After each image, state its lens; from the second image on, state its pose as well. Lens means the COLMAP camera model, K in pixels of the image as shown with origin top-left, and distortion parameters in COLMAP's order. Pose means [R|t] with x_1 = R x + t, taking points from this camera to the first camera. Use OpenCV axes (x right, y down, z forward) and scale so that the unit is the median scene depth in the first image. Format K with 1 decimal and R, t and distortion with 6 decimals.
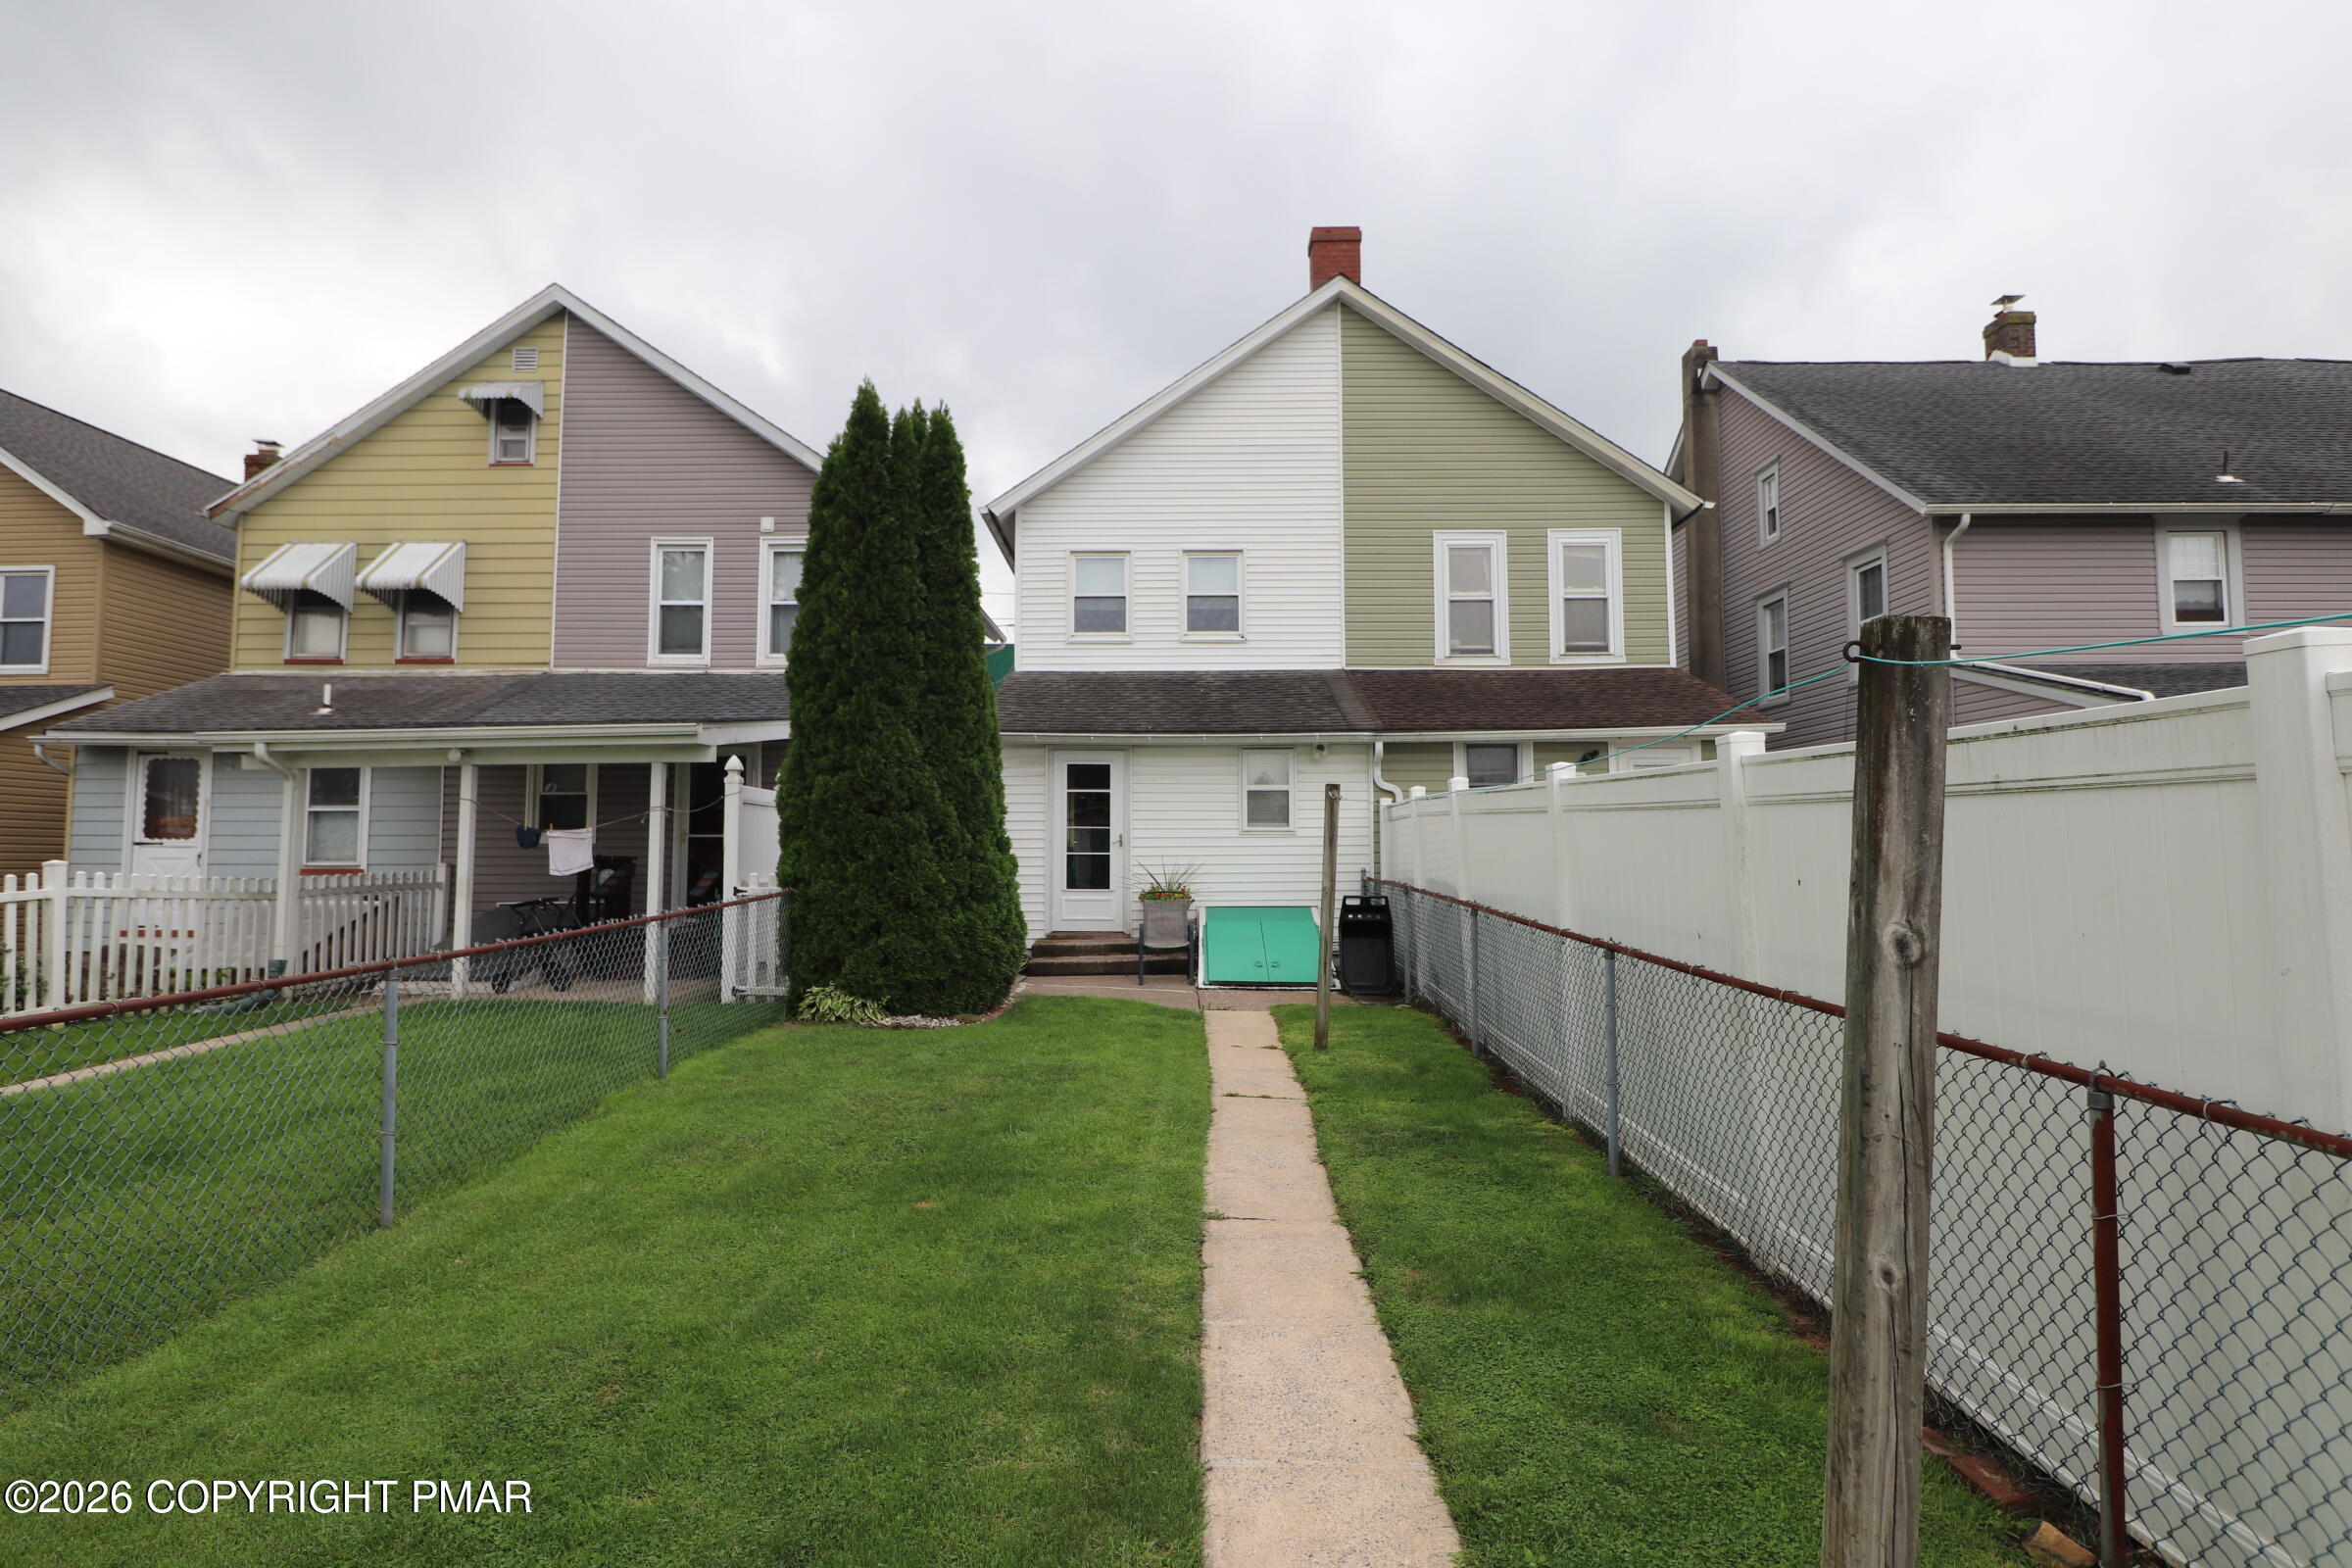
lens RADIAL K [[1268.6, 0, 1163.5], [0, 1268.6, 785.6], [0, 0, 1]] dist [0.001015, -0.010568]
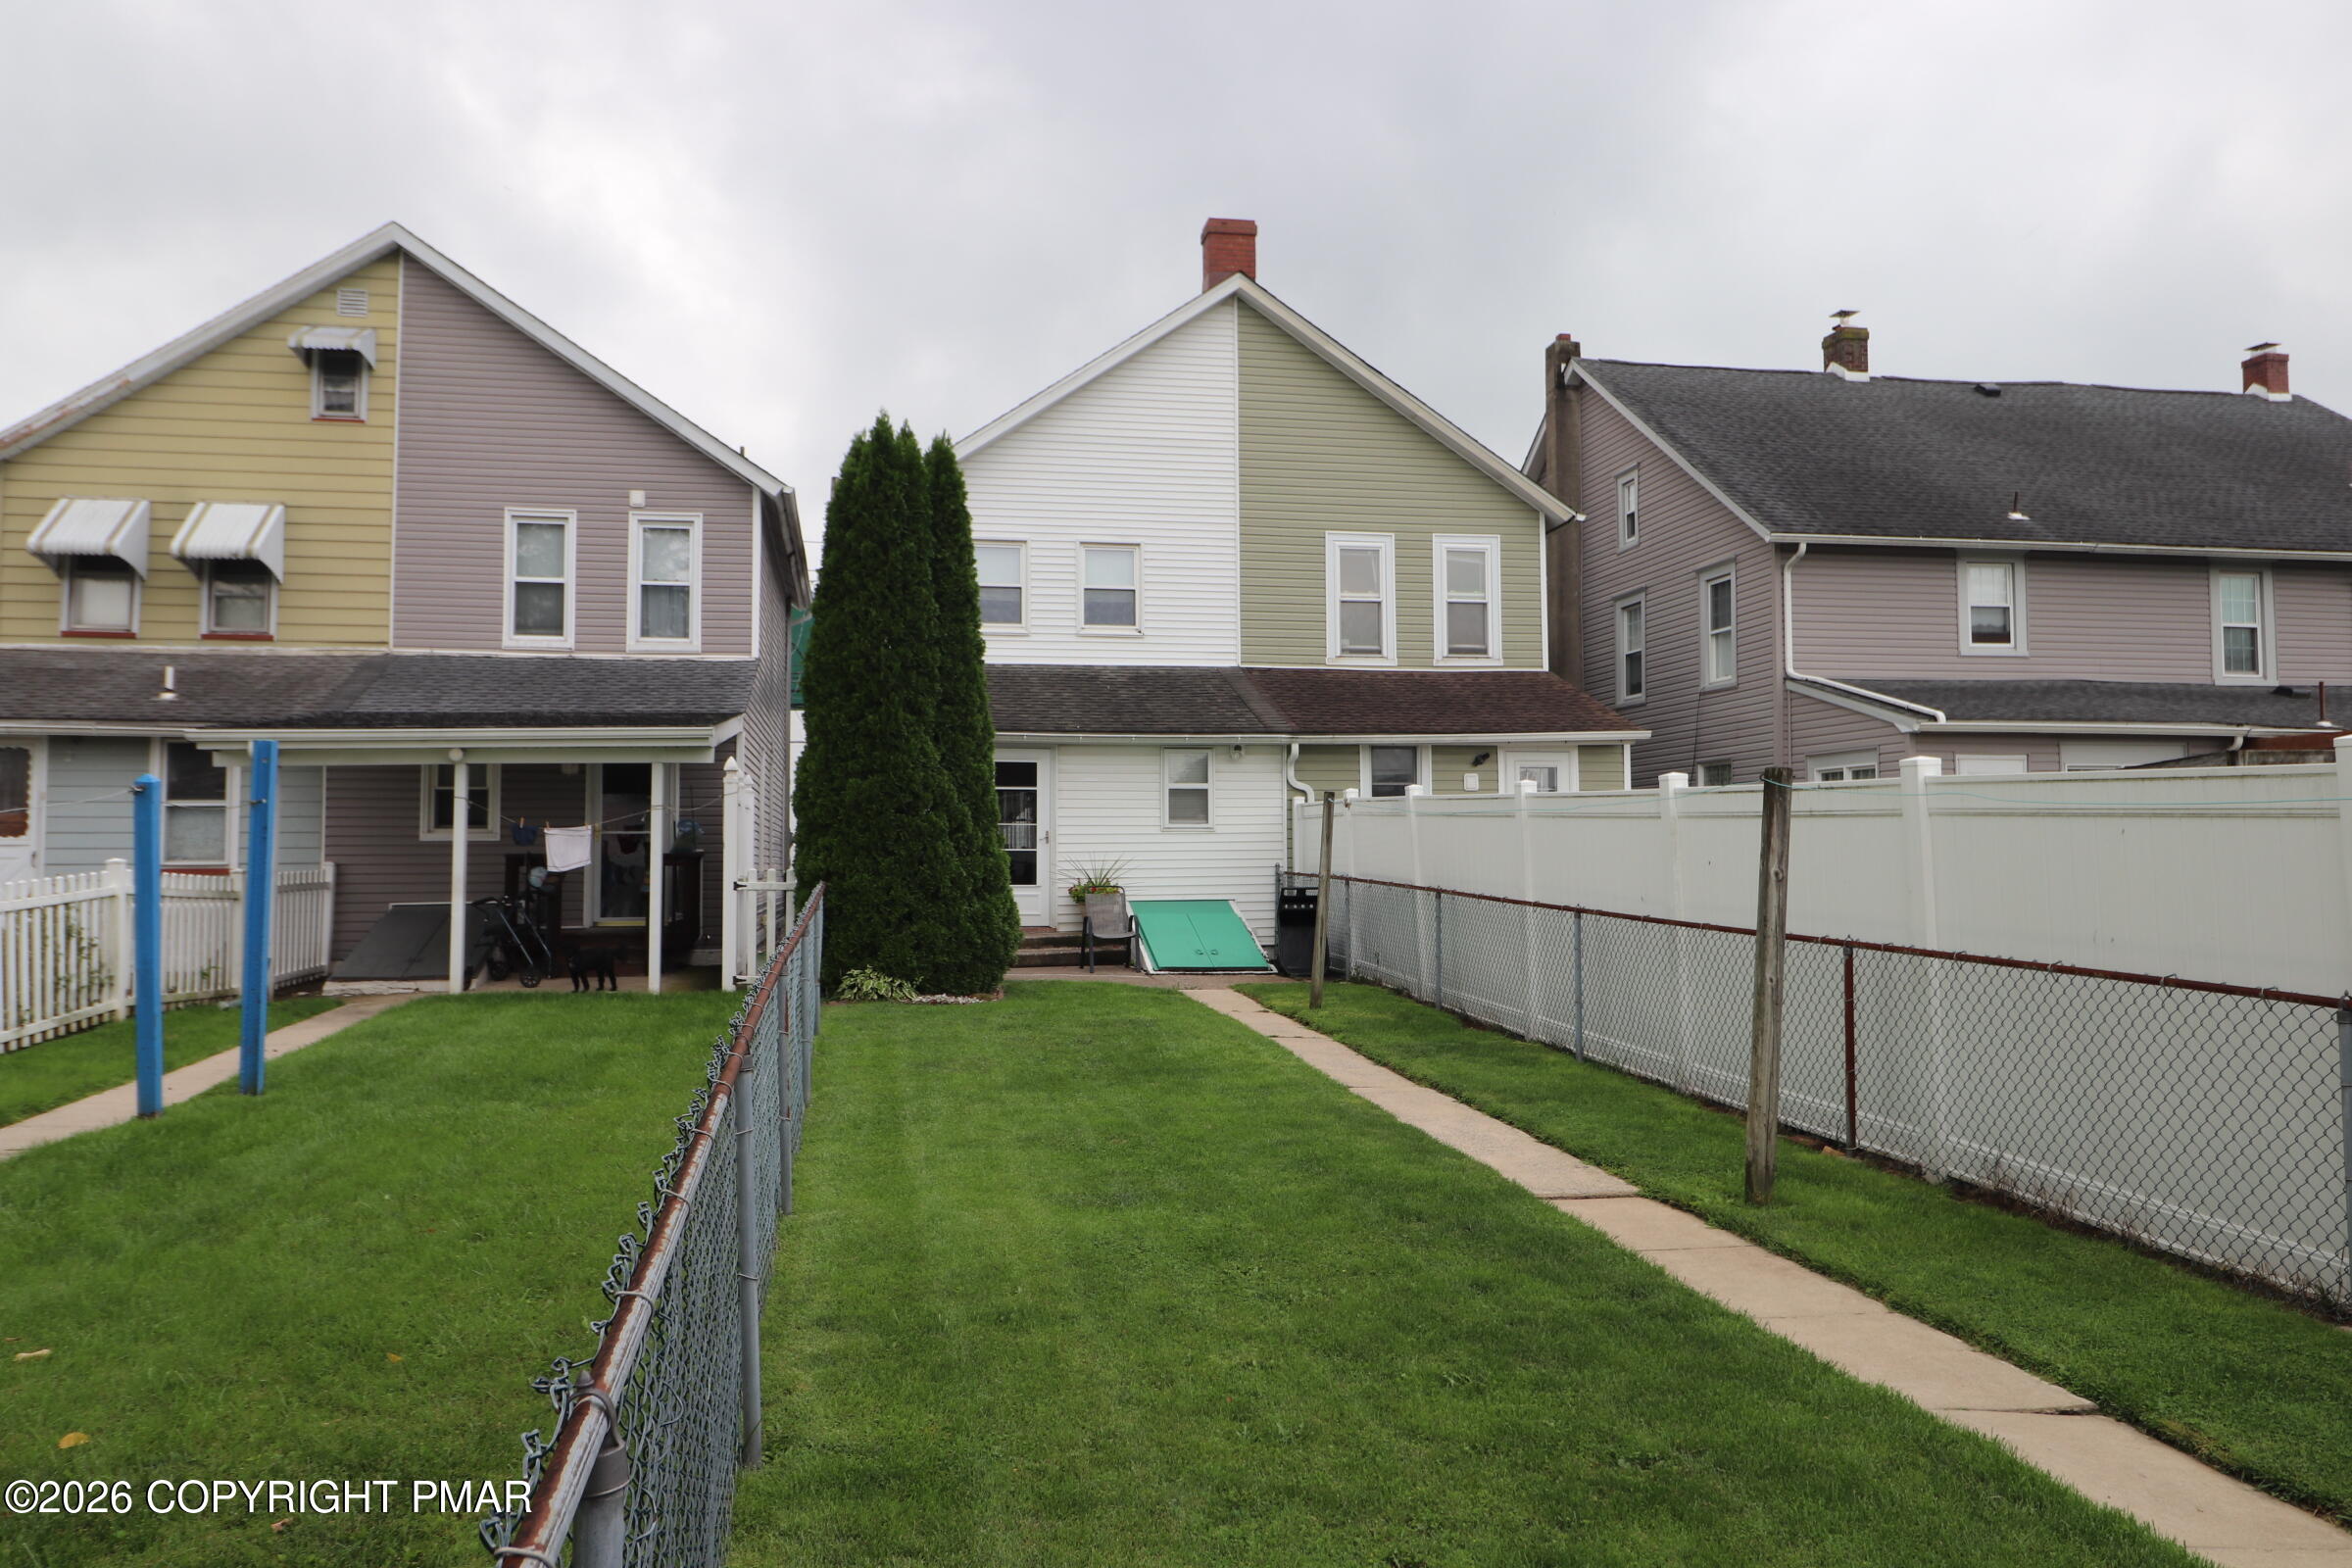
lens RADIAL K [[1702.7, 0, 1138.9], [0, 1702.7, 794.8], [0, 0, 1]] dist [0.005706, 0.000291]
pose [[0.981128, 0.003964, 0.193320, -0.219631], [-0.007775, 0.999790, 0.018955, -0.016850], [-0.193204, -0.020101, 0.980953, -0.348360]]
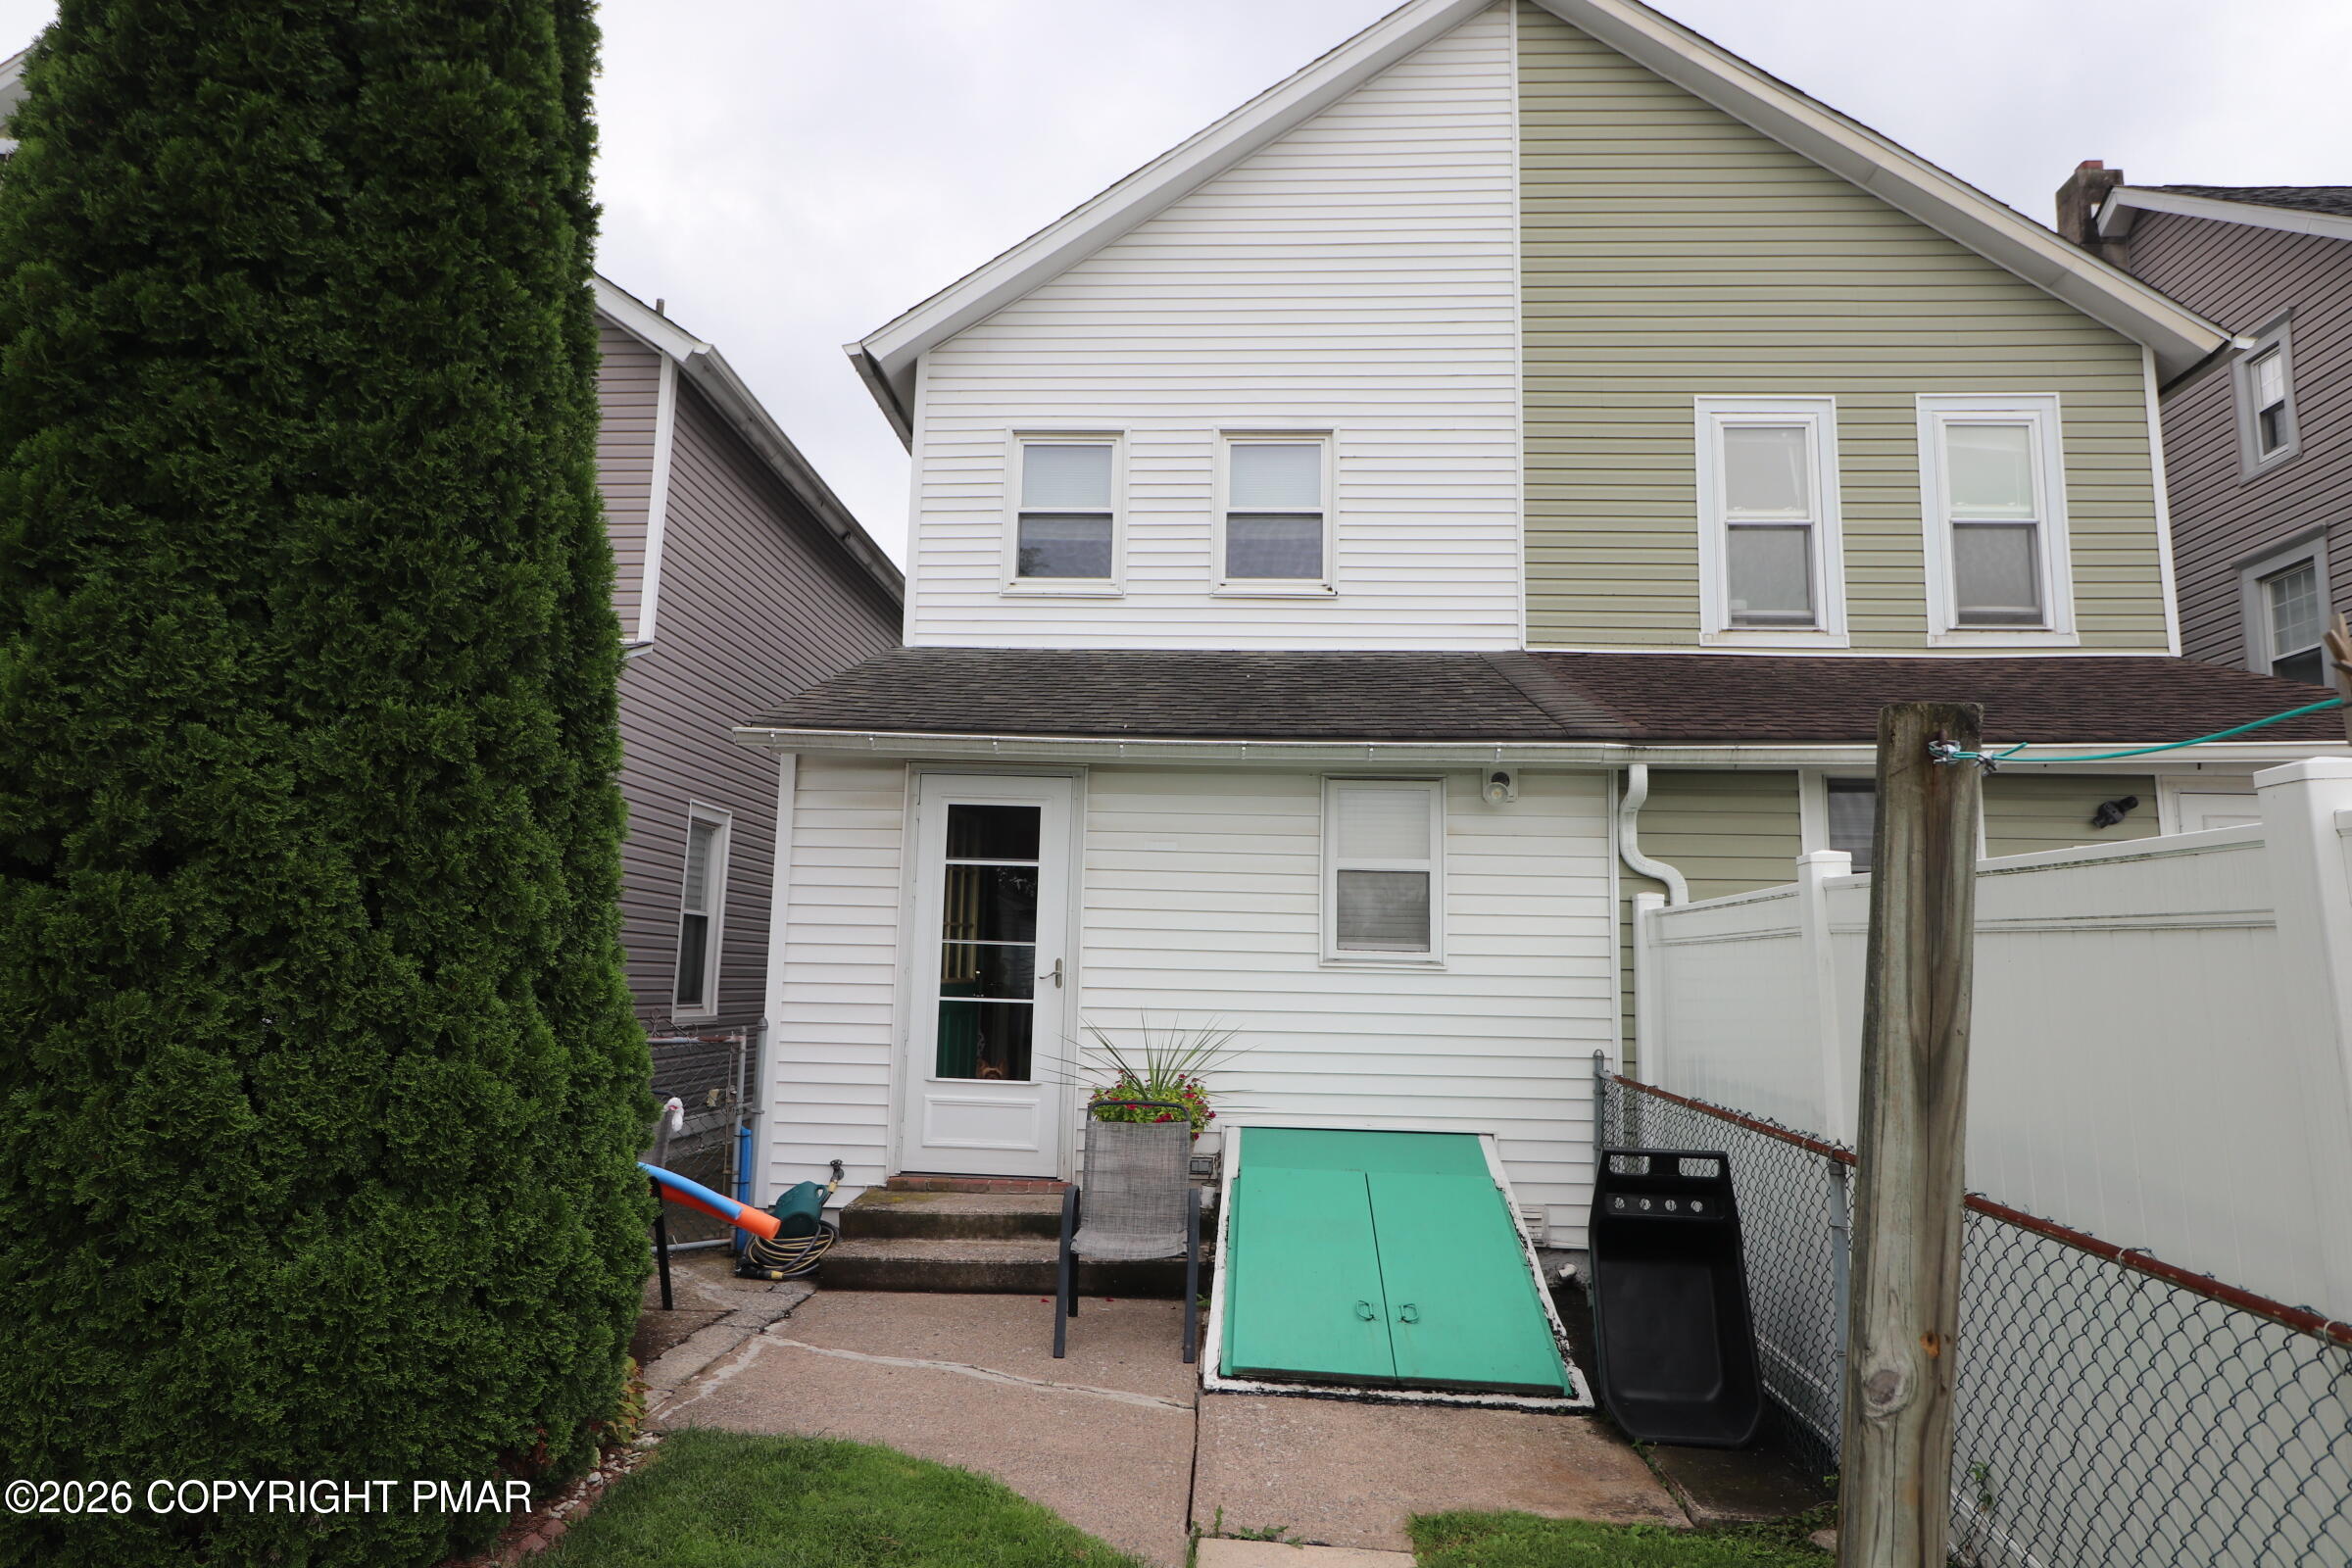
lens RADIAL K [[1351.2, 0, 1183.2], [0, 1351.2, 787.9], [0, 0, 1]] dist [0.005281, -0.006685]
pose [[0.999092, 0.021689, -0.036680, 0.026984], [-0.024660, 0.996279, -0.082584, 0.015428], [0.034752, 0.083414, 0.995909, 0.497257]]
